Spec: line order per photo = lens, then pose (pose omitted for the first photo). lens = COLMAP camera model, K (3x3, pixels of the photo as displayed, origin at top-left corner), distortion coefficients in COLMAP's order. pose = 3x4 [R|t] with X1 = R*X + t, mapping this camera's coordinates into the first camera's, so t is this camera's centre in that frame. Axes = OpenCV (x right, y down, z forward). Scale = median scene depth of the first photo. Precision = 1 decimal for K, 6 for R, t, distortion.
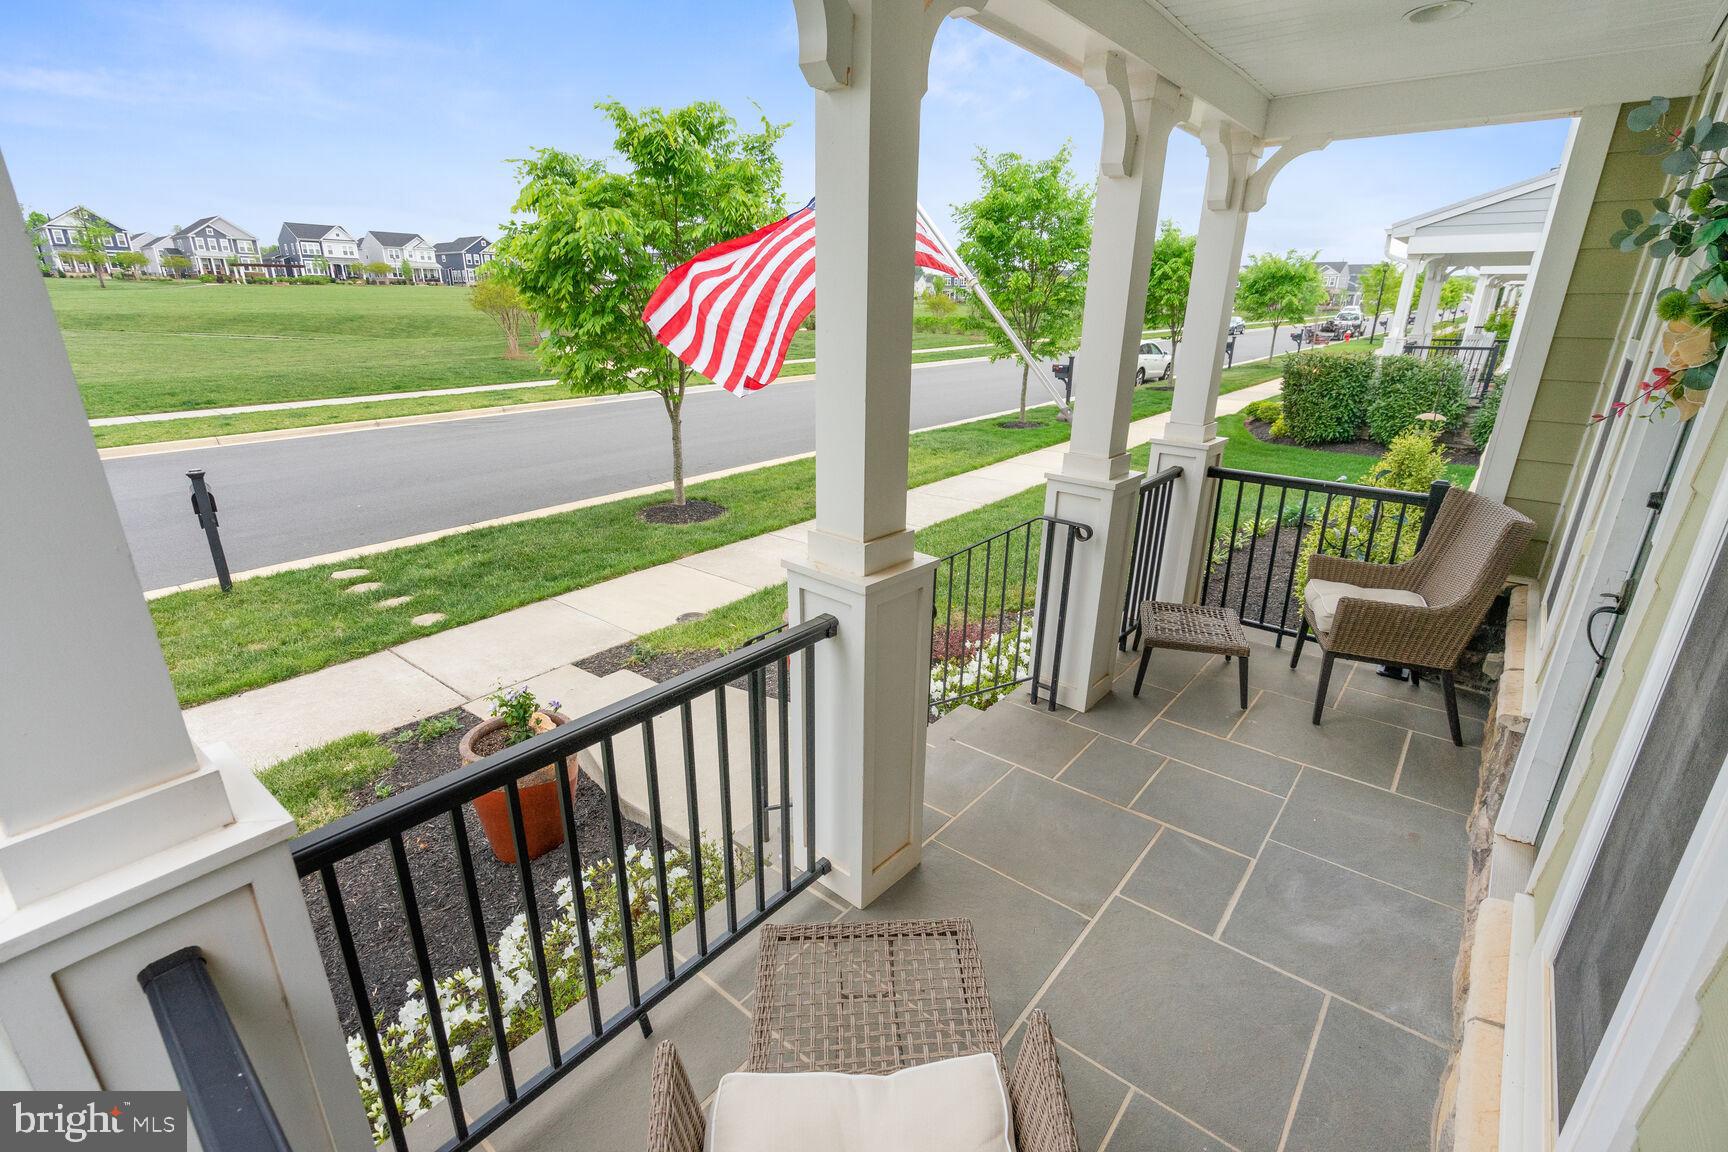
lens RADIAL K [[781.0, 0, 864.0], [0, 781.0, 576.0], [0, 0, 1]] dist [-0.002196, 0.000343]
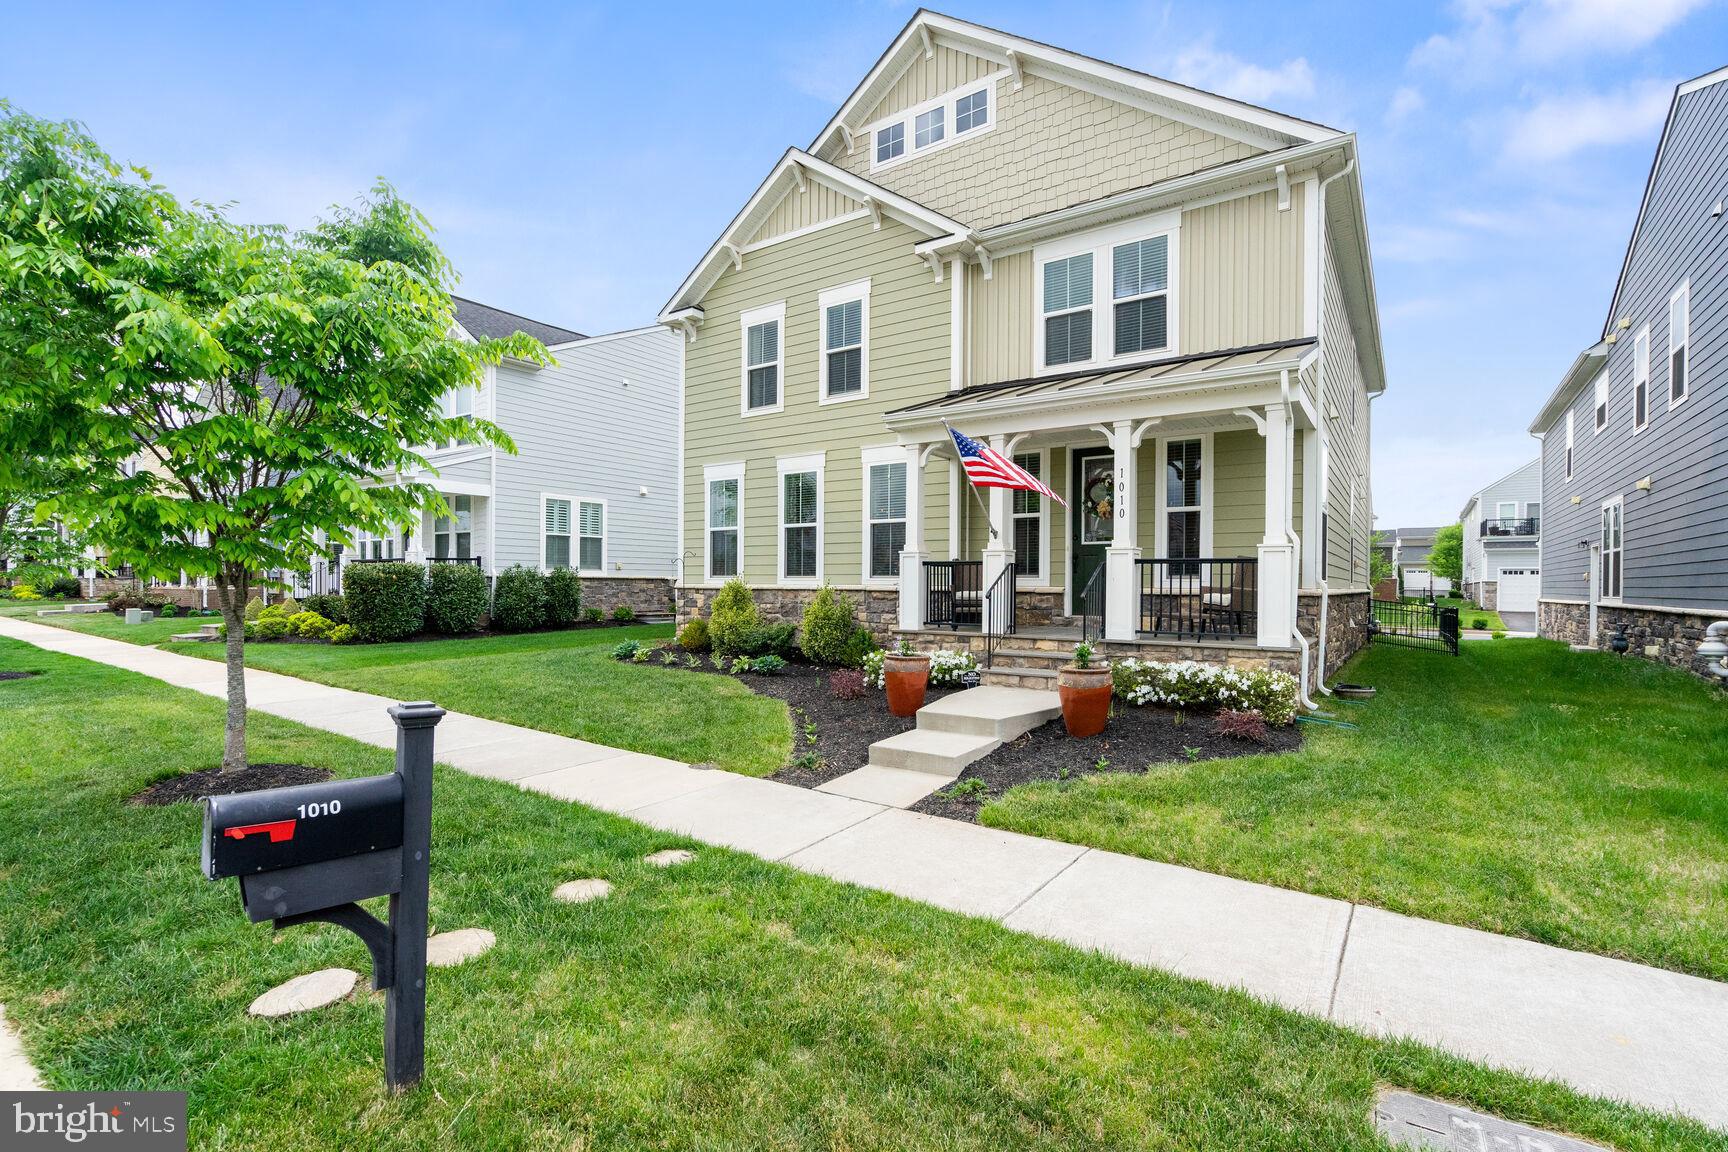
lens RADIAL K [[781.0, 0, 864.0], [0, 781.0, 576.0], [0, 0, 1]] dist [-0.002196, 0.000343]
pose [[-0.069010, -0.006960, 0.997592, -1.277823], [0.329649, 0.943646, 0.029388, -0.142957], [-0.941578, 0.330883, -0.062827, 0.819344]]
